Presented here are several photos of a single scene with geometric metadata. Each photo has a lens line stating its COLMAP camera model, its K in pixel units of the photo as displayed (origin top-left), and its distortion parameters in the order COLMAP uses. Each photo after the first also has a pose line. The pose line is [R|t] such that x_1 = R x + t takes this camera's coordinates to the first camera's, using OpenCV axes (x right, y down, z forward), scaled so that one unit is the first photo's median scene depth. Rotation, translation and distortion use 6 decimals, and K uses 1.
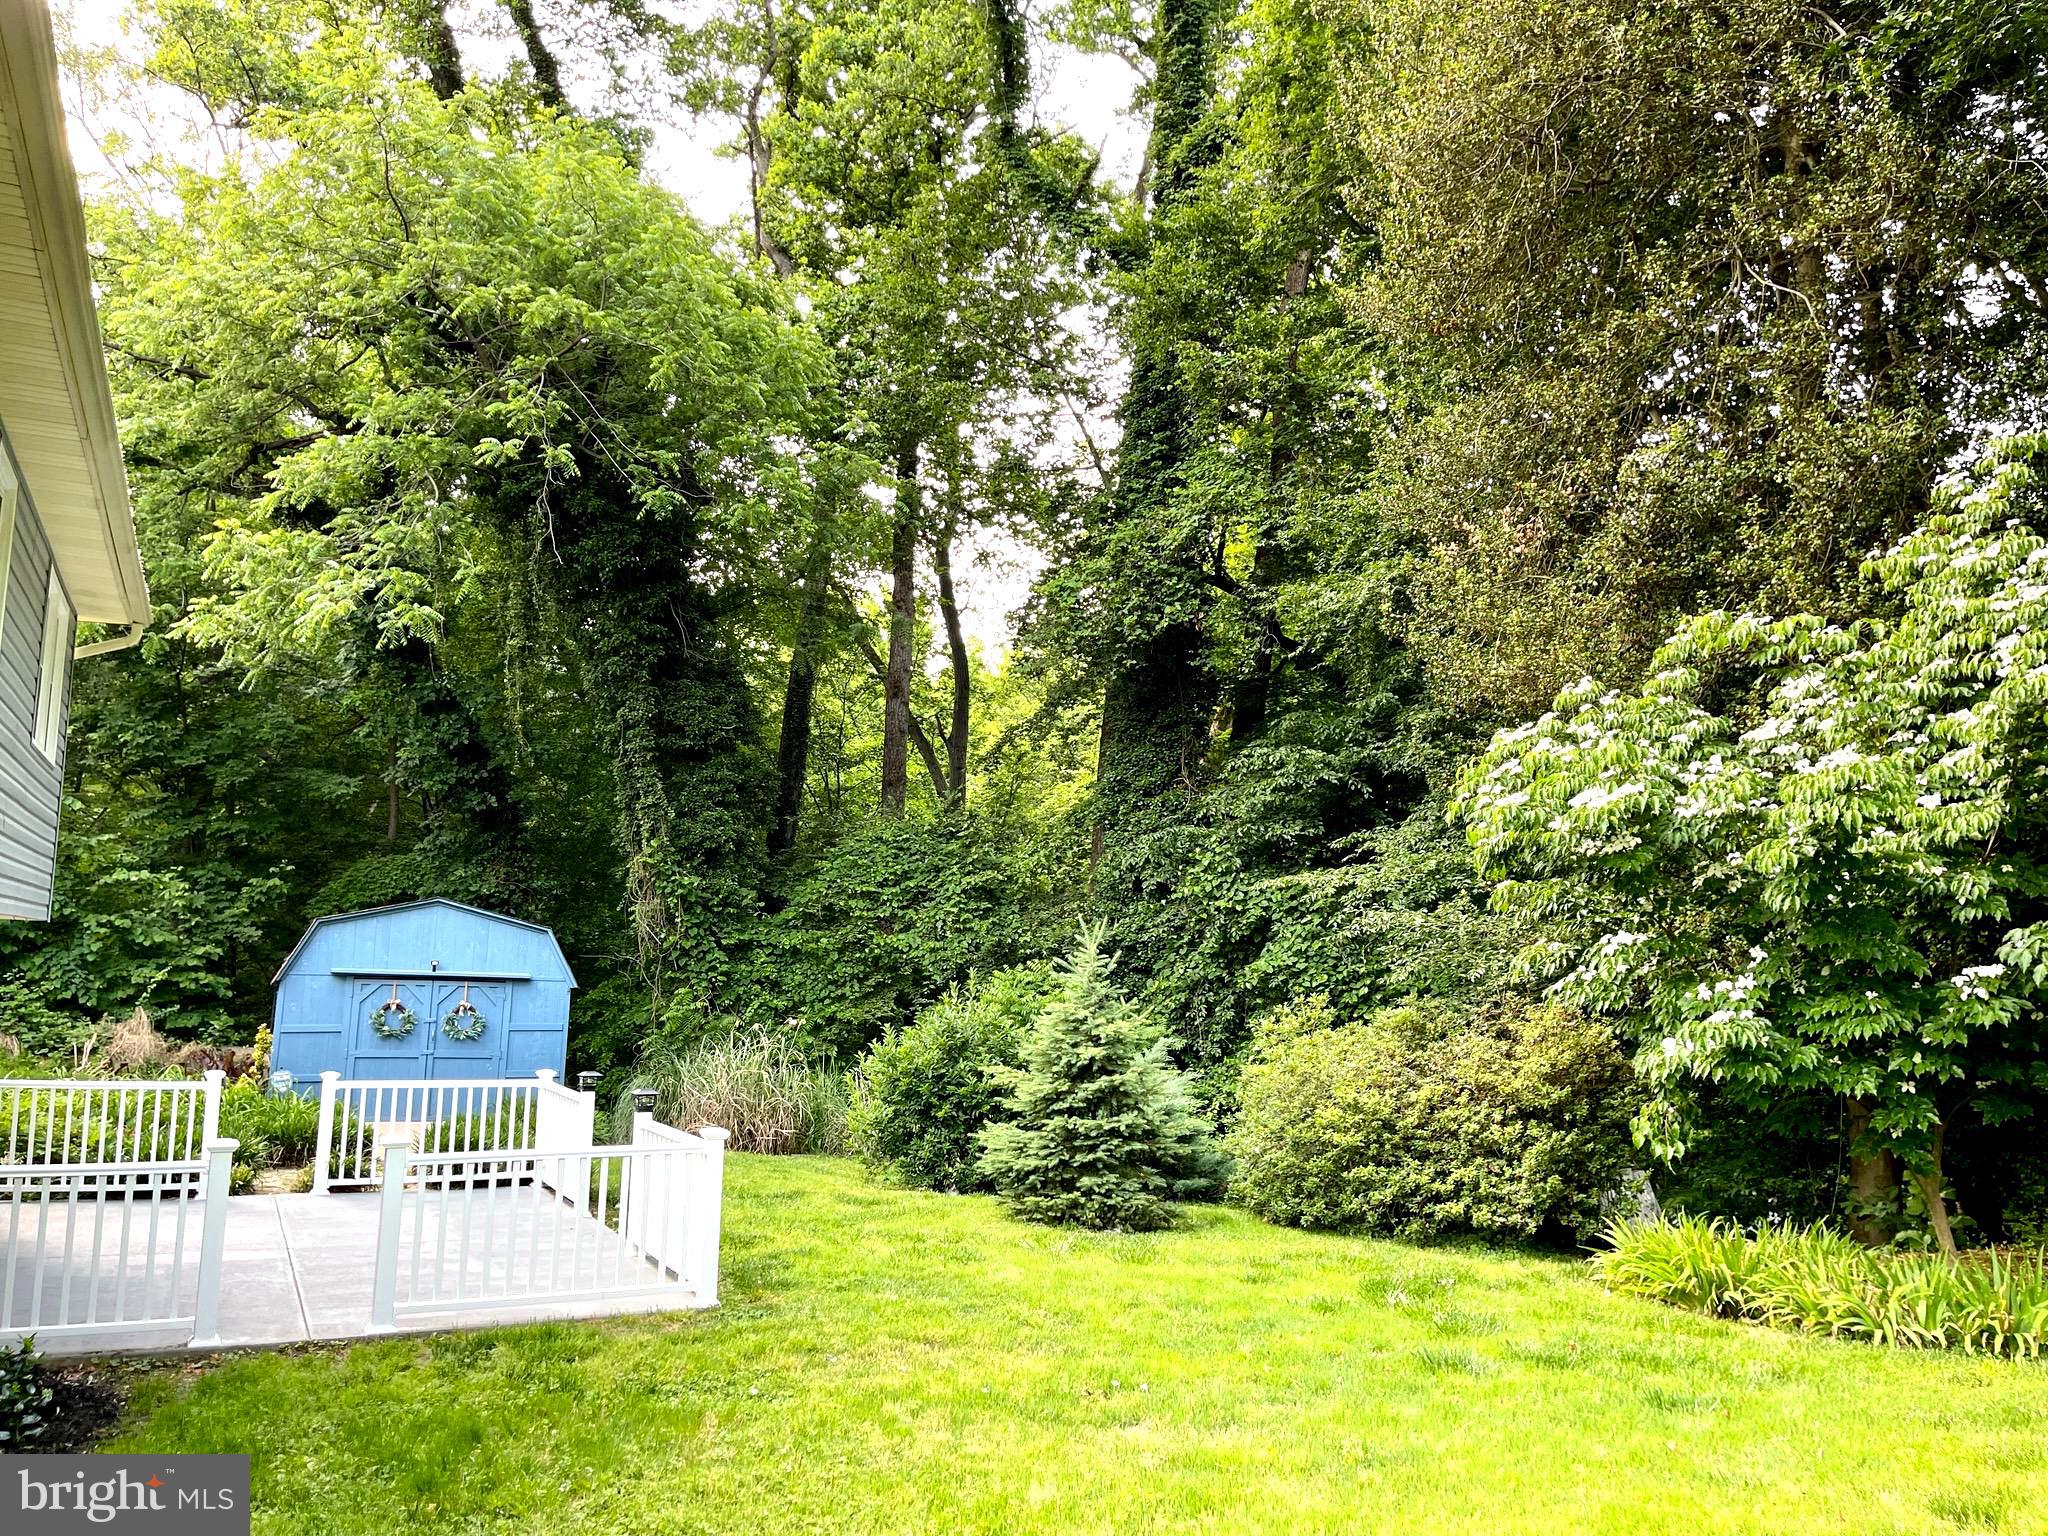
lens RADIAL K [[1566.2, 0, 1024.0], [0, 1566.2, 768.0], [0, 0, 1]] dist [0.104343, -0.136564]
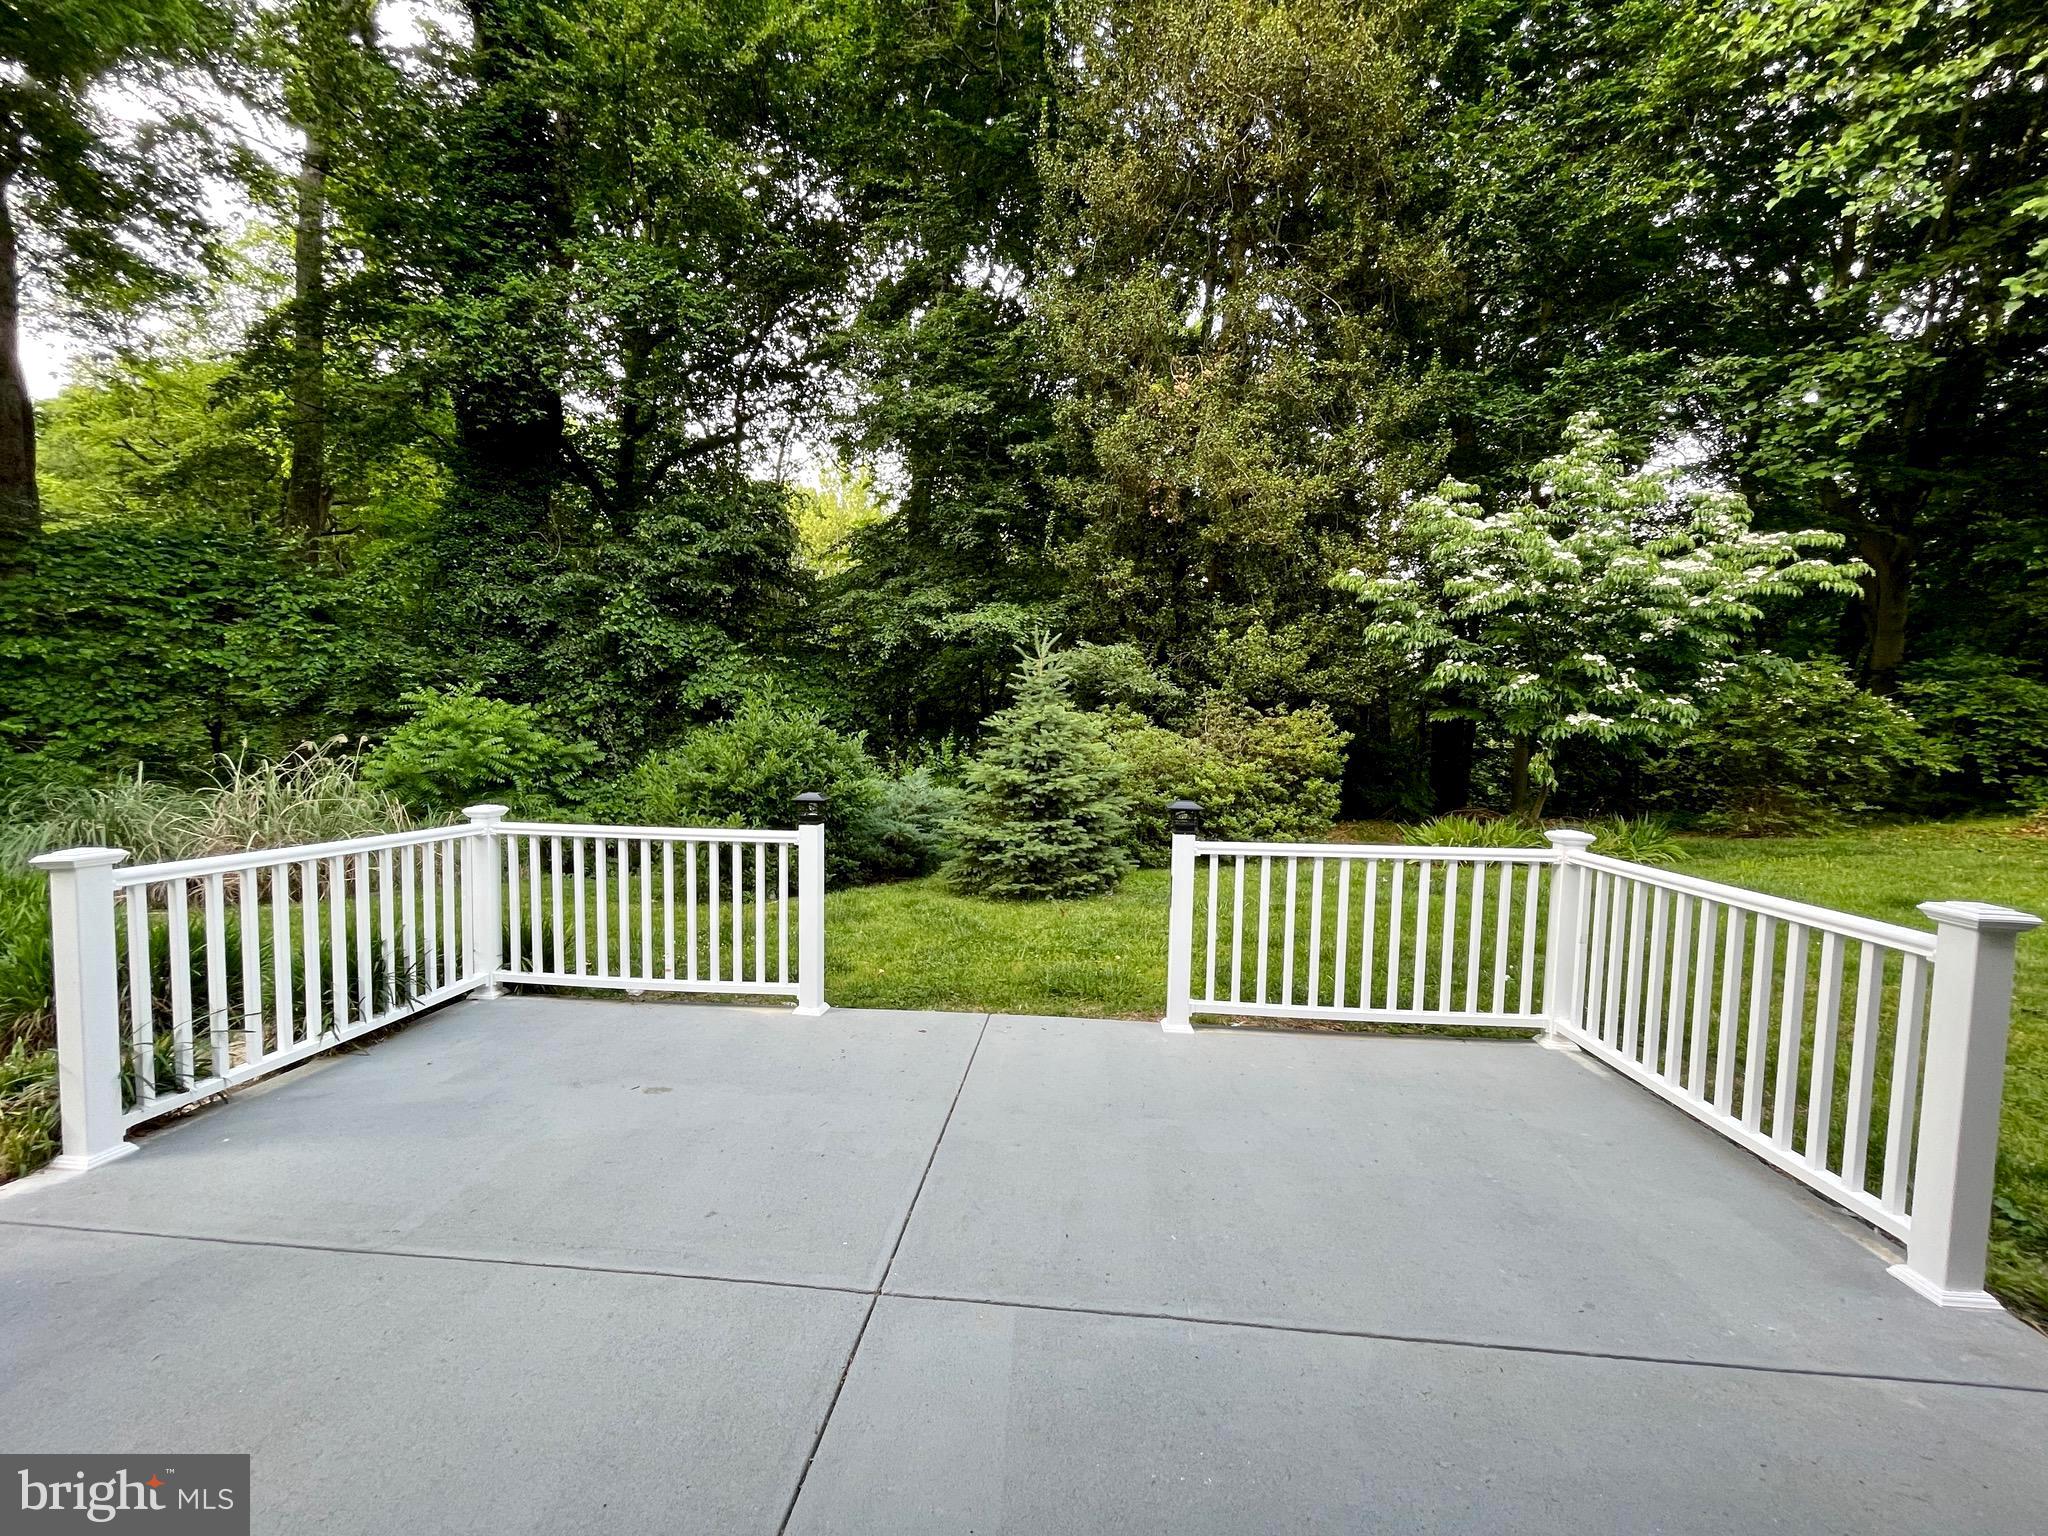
lens RADIAL K [[829.7, 0, 1006.6], [0, 829.7, 777.6], [0, 0, 1]] dist [0.000794, -0.000178]
pose [[0.536476, -0.057540, 0.841952, -0.252871], [-0.110971, 0.984200, 0.137970, 0.064713], [-0.836588, -0.167450, 0.521614, 0.376093]]
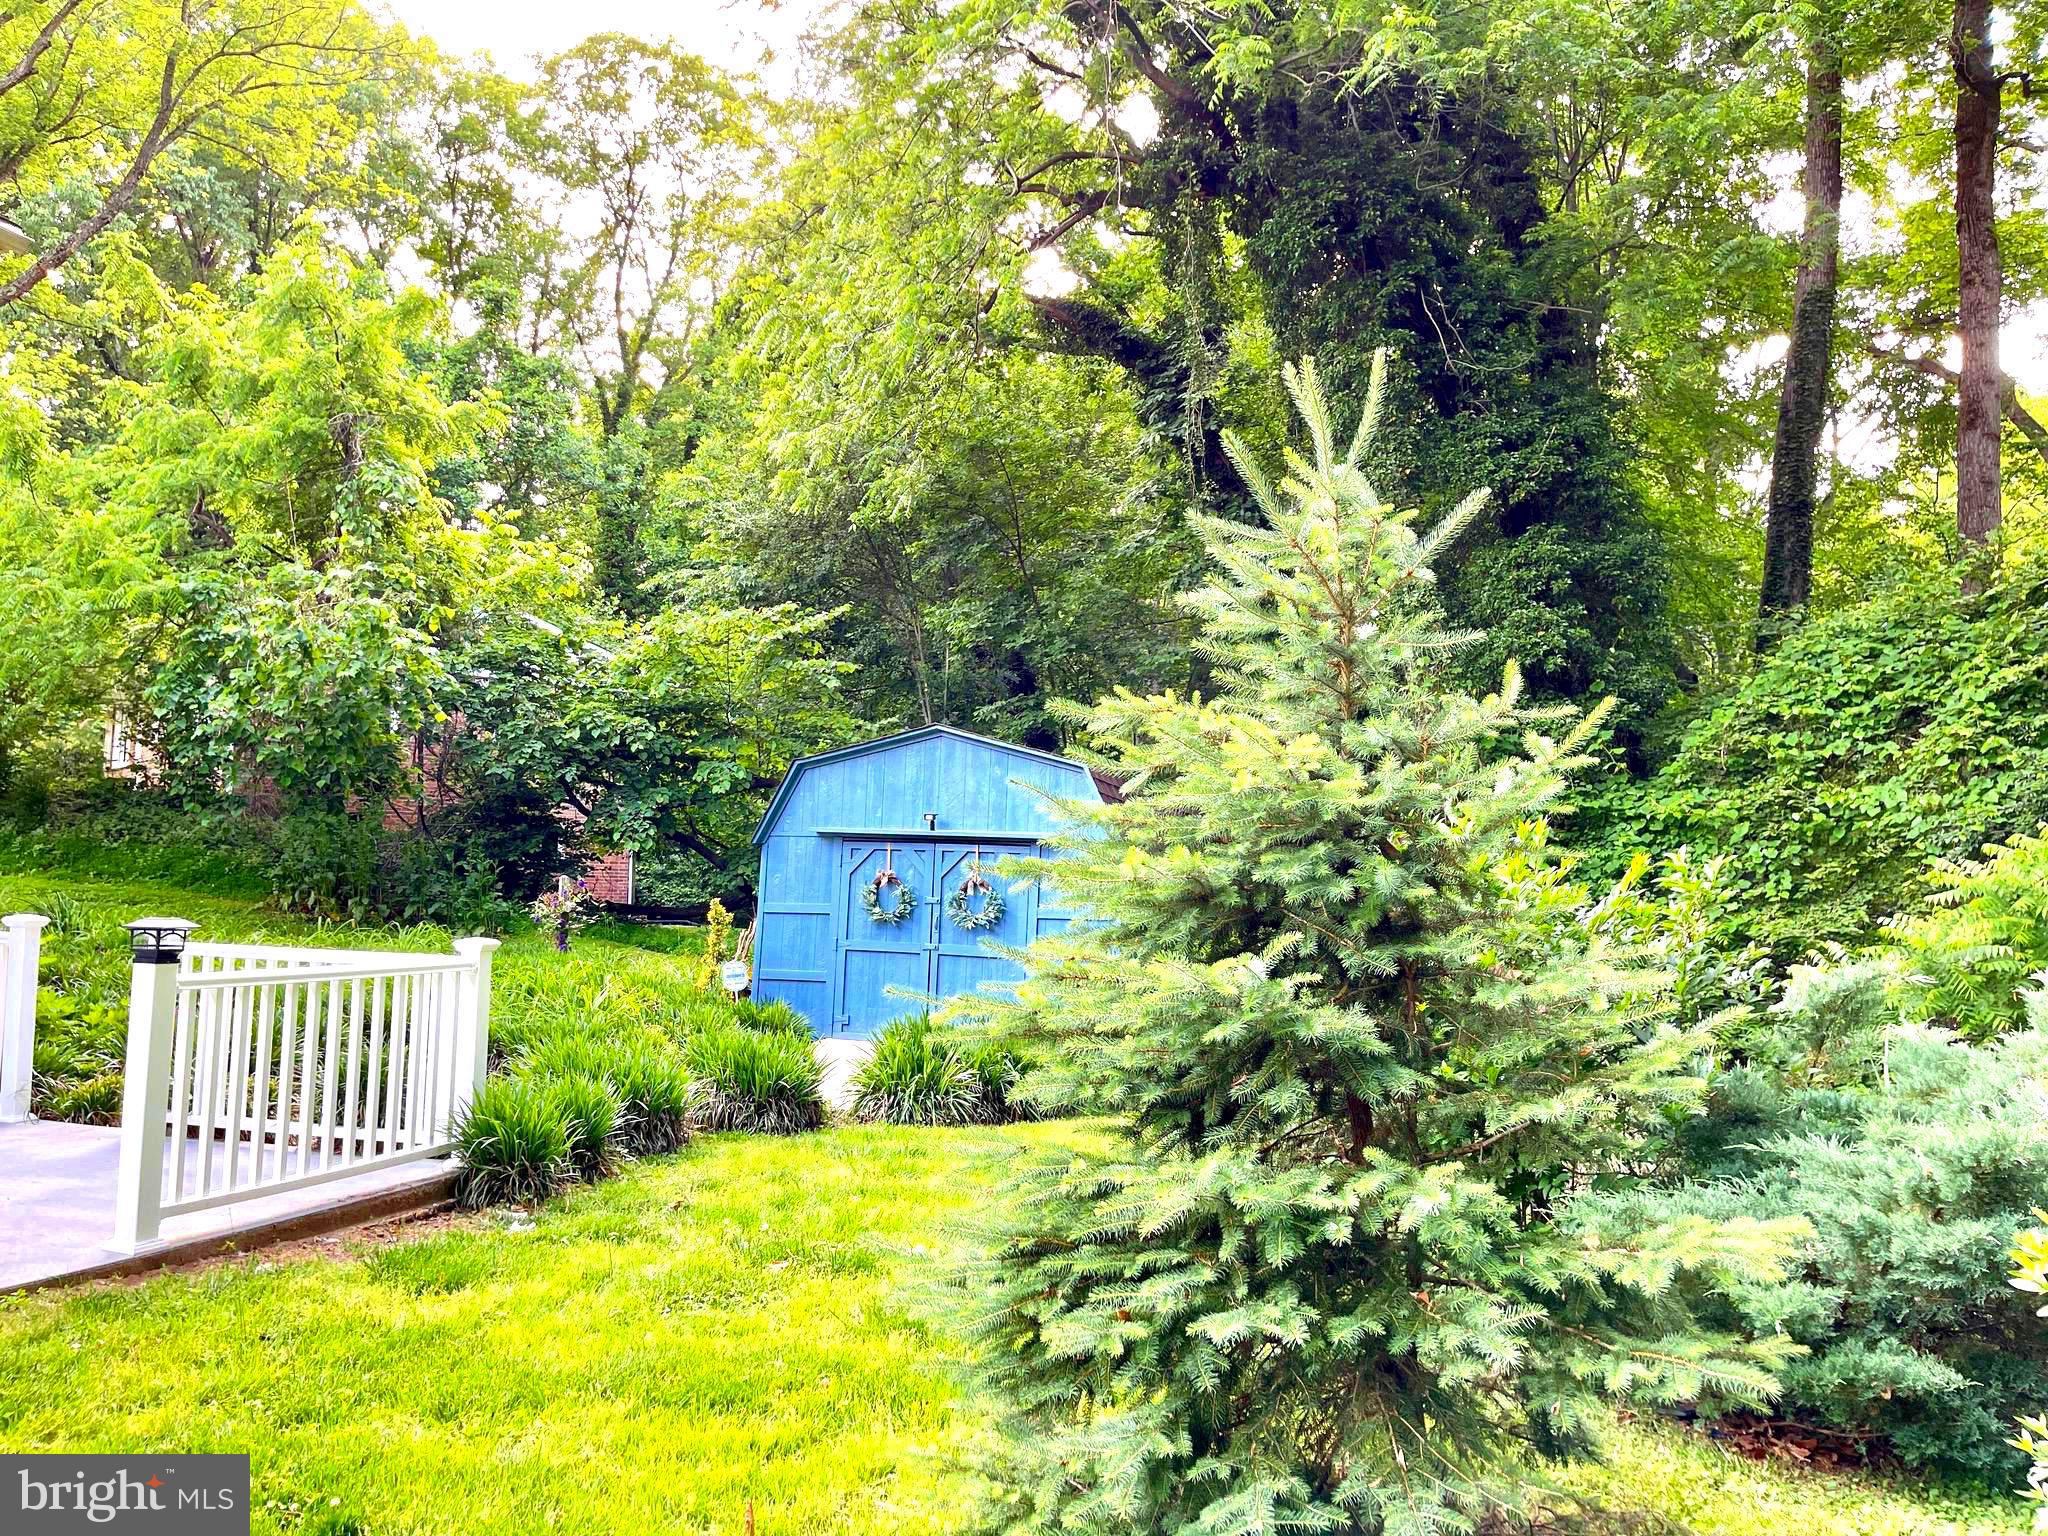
lens RADIAL K [[1566.2, 0, 1024.0], [0, 1566.2, 768.0], [0, 0, 1]] dist [0.104343, -0.136564]
pose [[0.730033, -0.060866, -0.680696, 0.089506], [0.077537, 0.996971, -0.005989, 0.084555], [0.678999, -0.048407, 0.732542, 0.416862]]
